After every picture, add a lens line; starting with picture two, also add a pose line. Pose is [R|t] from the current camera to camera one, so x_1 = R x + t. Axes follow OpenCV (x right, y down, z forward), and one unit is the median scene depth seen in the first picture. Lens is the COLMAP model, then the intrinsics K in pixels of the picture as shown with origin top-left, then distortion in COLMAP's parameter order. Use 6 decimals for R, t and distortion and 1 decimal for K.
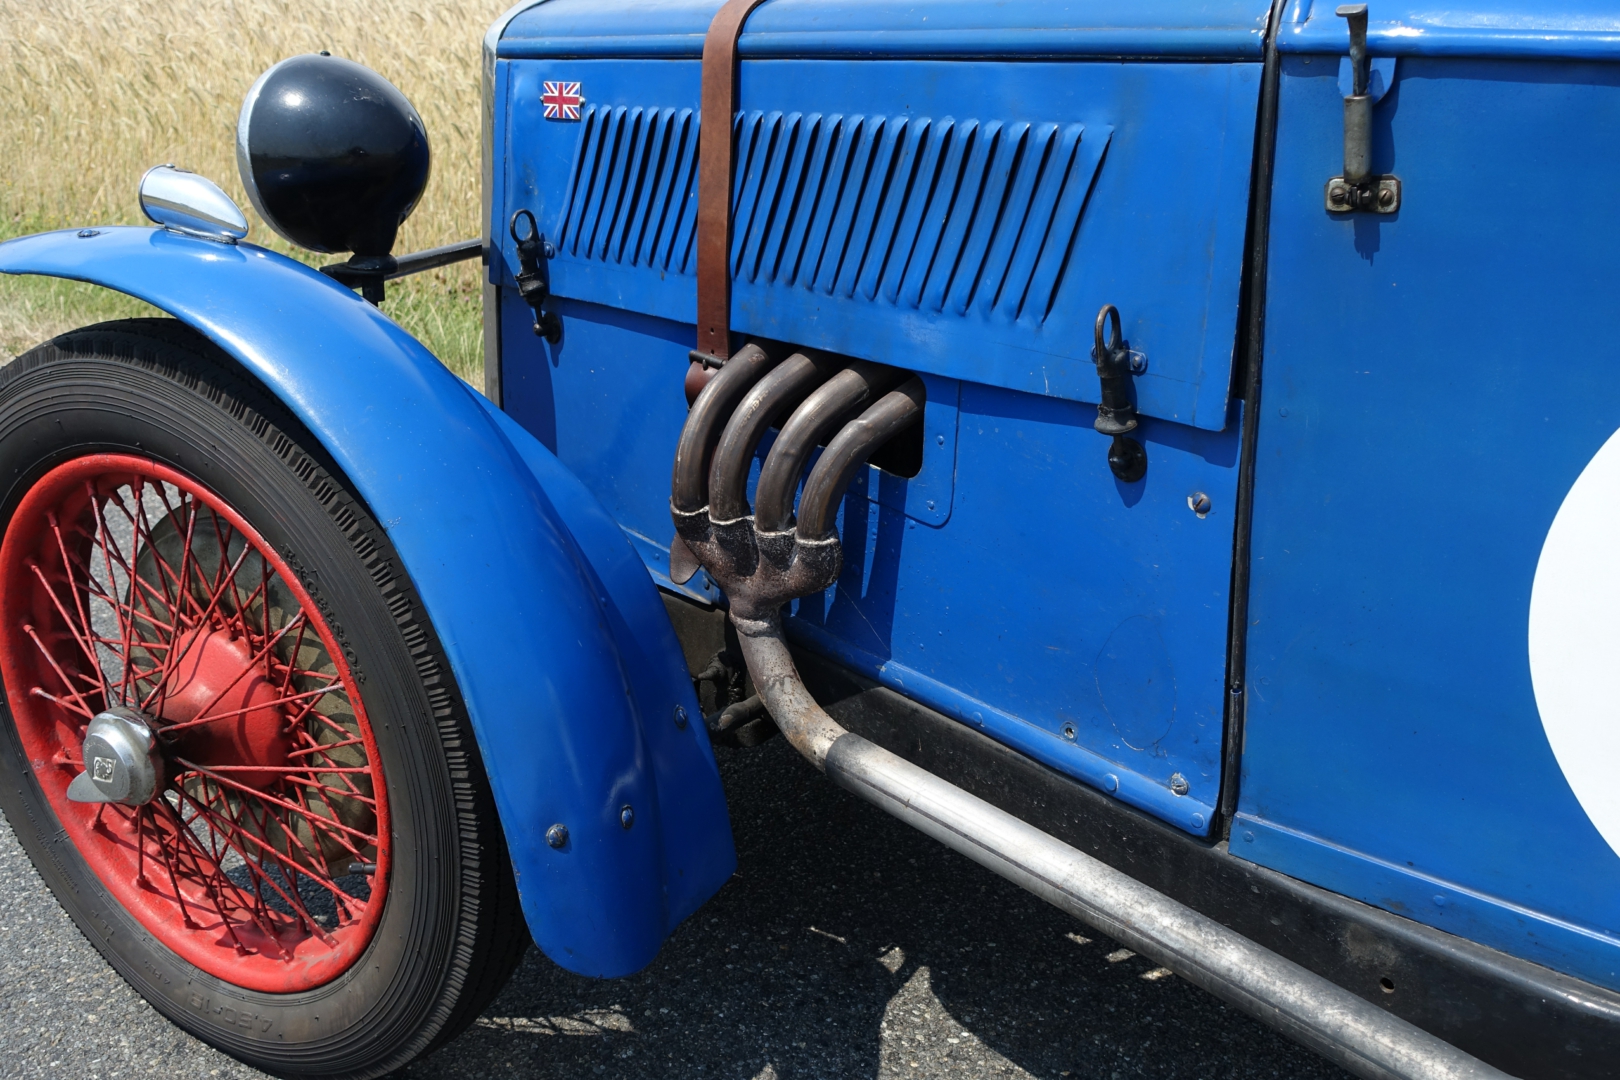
lens RADIAL K [[1543.4, 0, 814.8], [0, 1543.4, 534.0], [0, 0, 1]] dist [-0.010584, 0.000000]
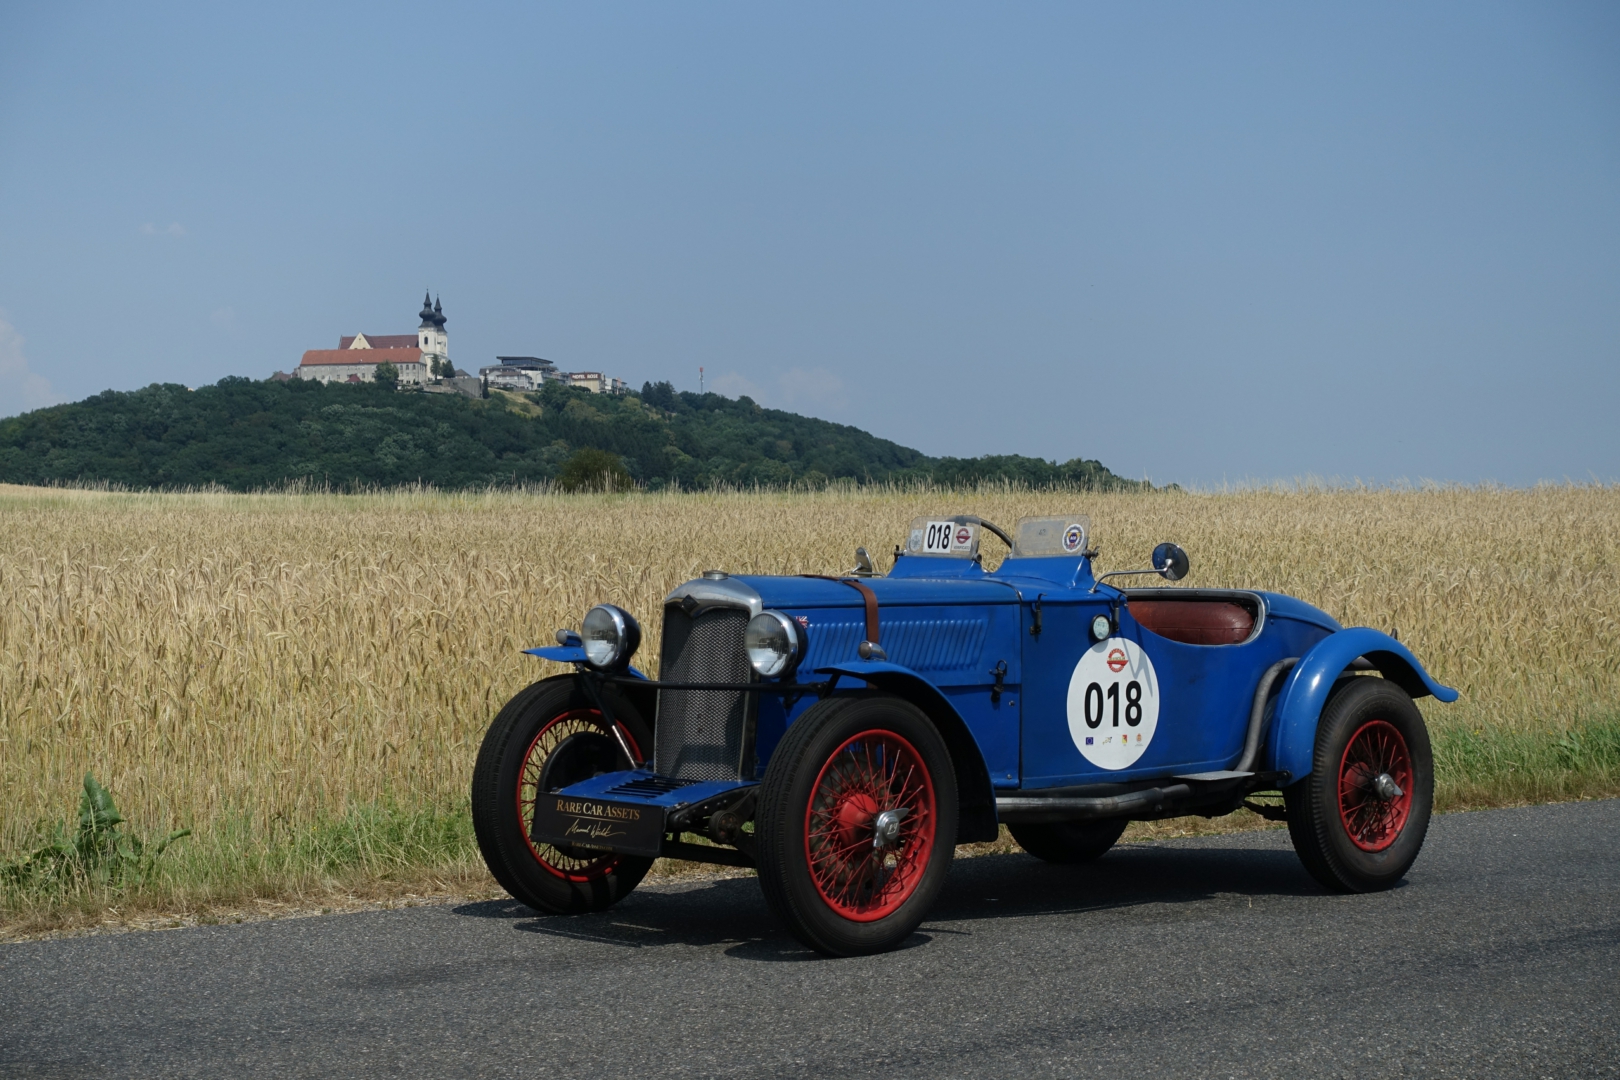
lens RADIAL K [[2844.9, 0, 859.5], [0, 2844.9, 581.5], [0, 0, 1]] dist [-0.011217, 0.000000]
pose [[0.223695, -0.011629, 0.974590, -6.283847], [0.298716, 0.952627, -0.057197, -0.014031], [-0.927755, 0.303920, 0.216572, -0.348661]]
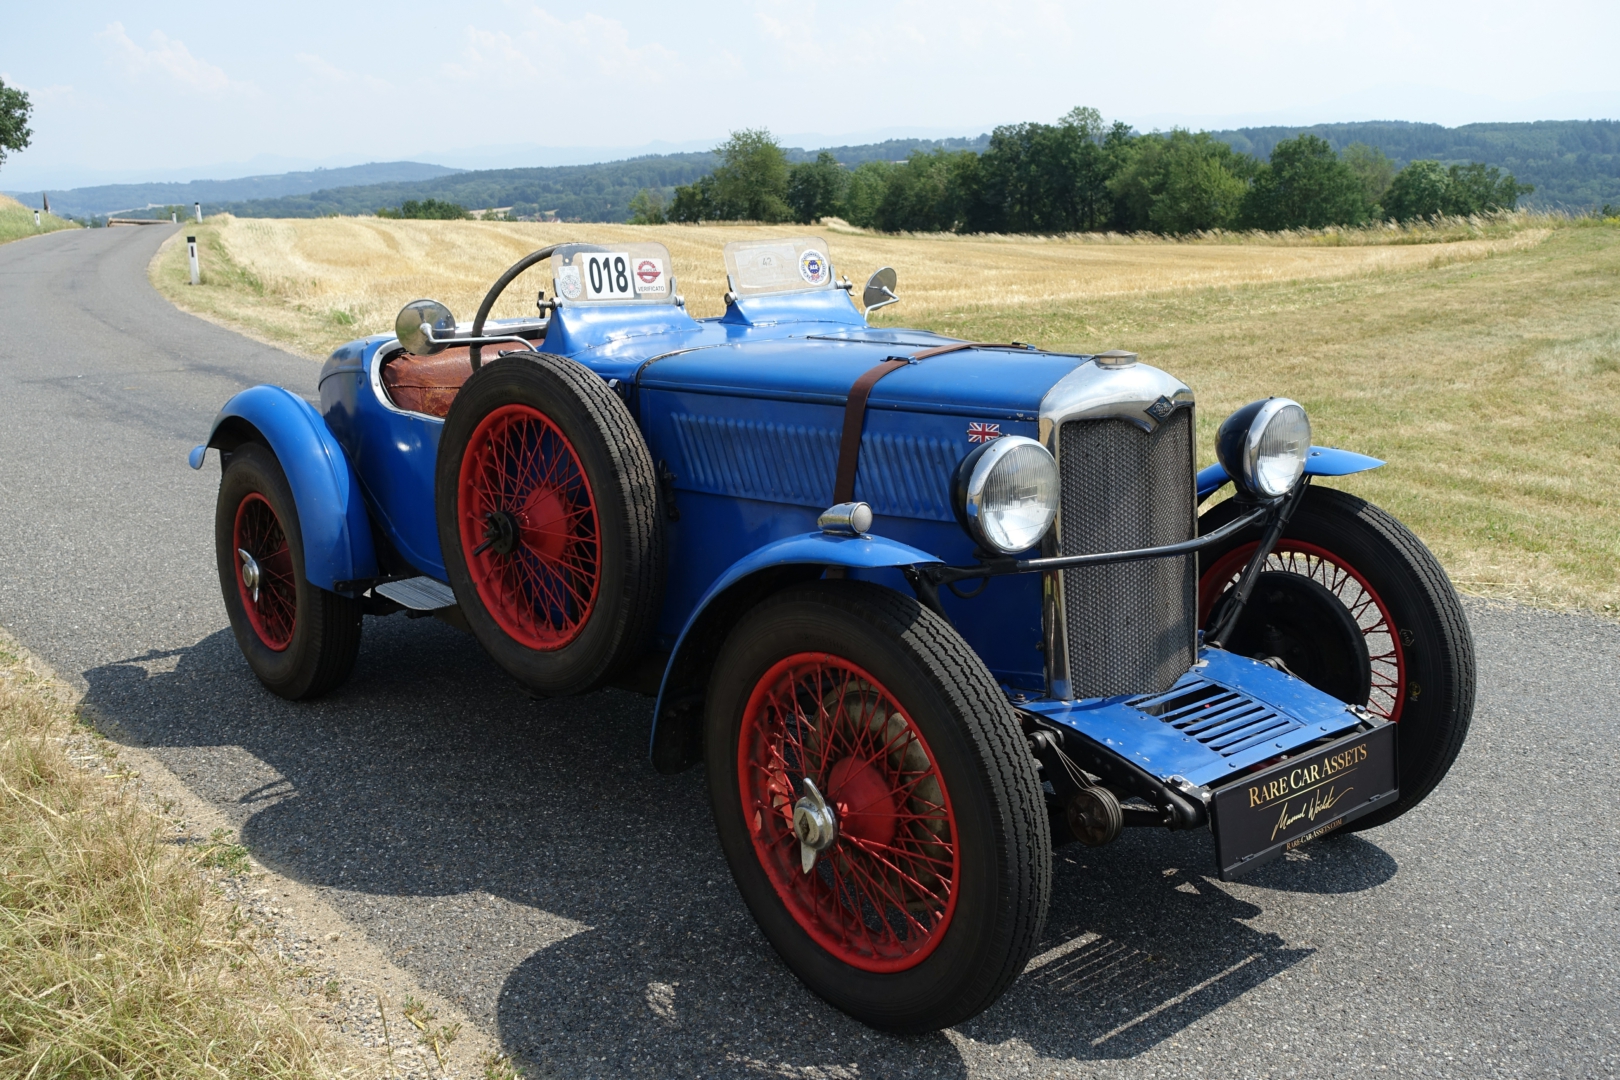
lens RADIAL K [[1543.4, 0, 815.5], [0, 1543.4, 526.4], [0, 0, 1]] dist [-0.010584, 0.000000]
pose [[-0.945972, -0.058747, 0.318881, -0.472310], [0.110209, 0.866645, 0.486601, -1.360448], [-0.304943, 0.495454, -0.813348, 3.276955]]
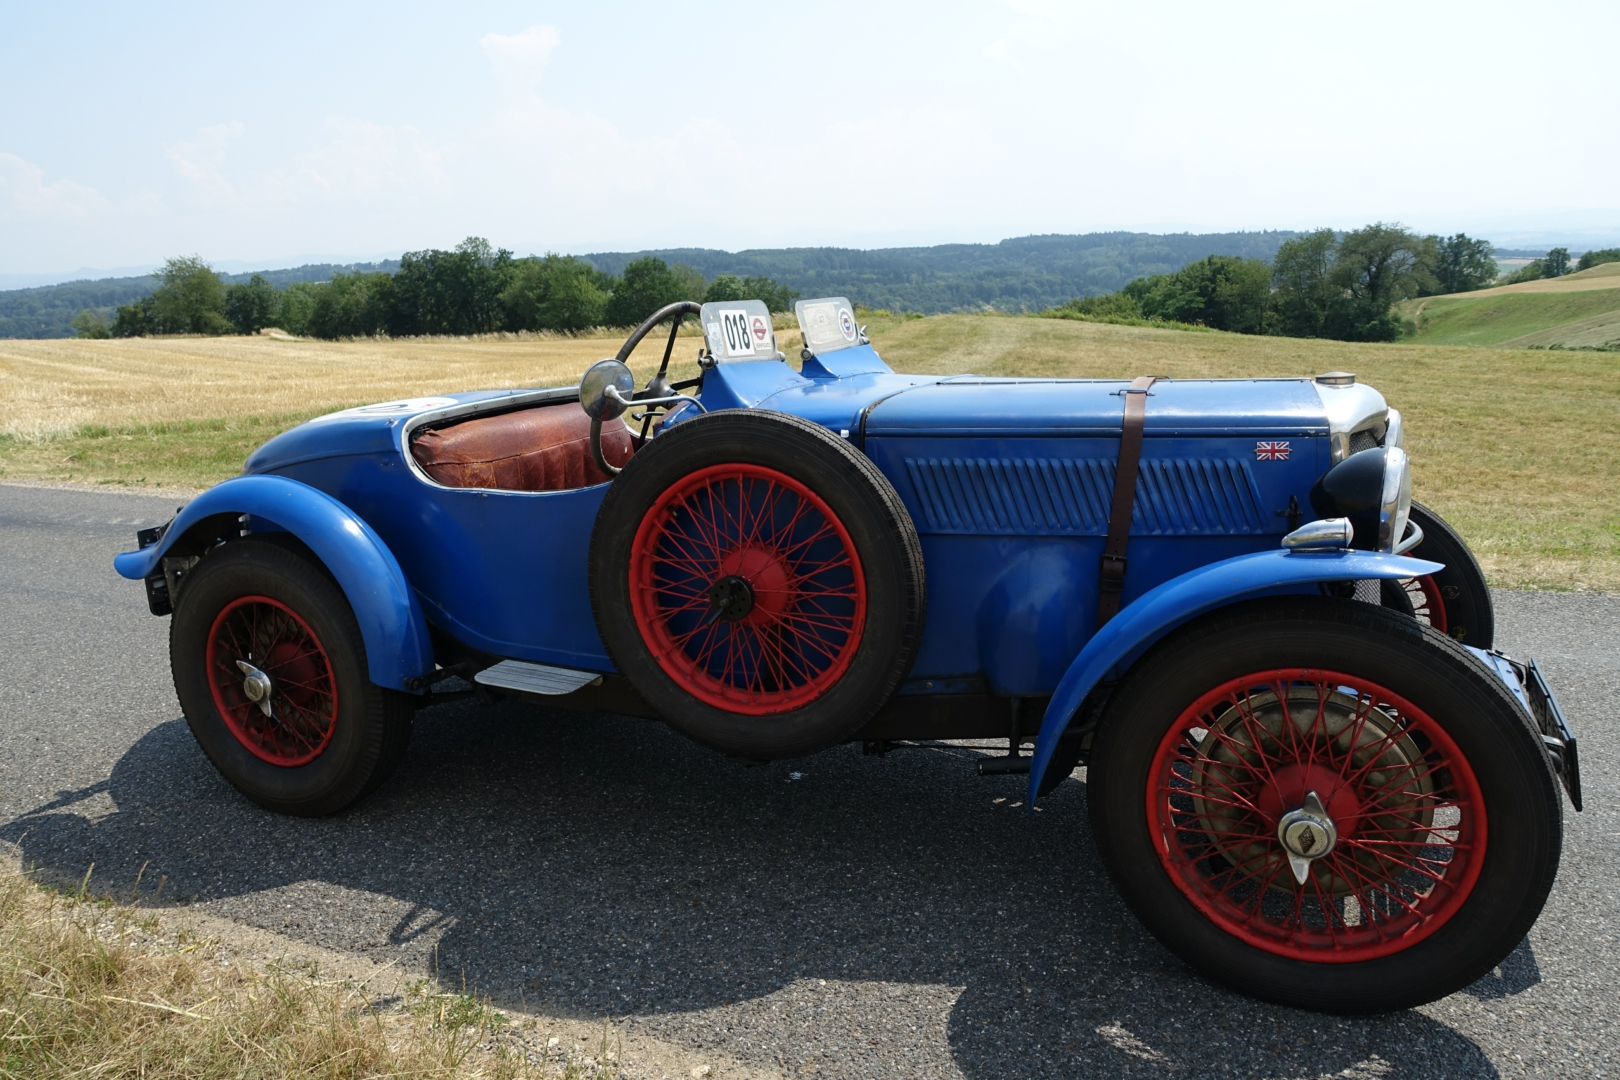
lens RADIAL K [[1176.8, 0, 804.7], [0, 1176.8, 531.9], [0, 0, 1]] dist [-0.019353, 0.000909]
pose [[-0.993790, 0.049009, -0.099893, 0.856418], [-0.006430, 0.870974, 0.491286, -1.176263], [0.111082, 0.488878, -0.865251, 2.940884]]
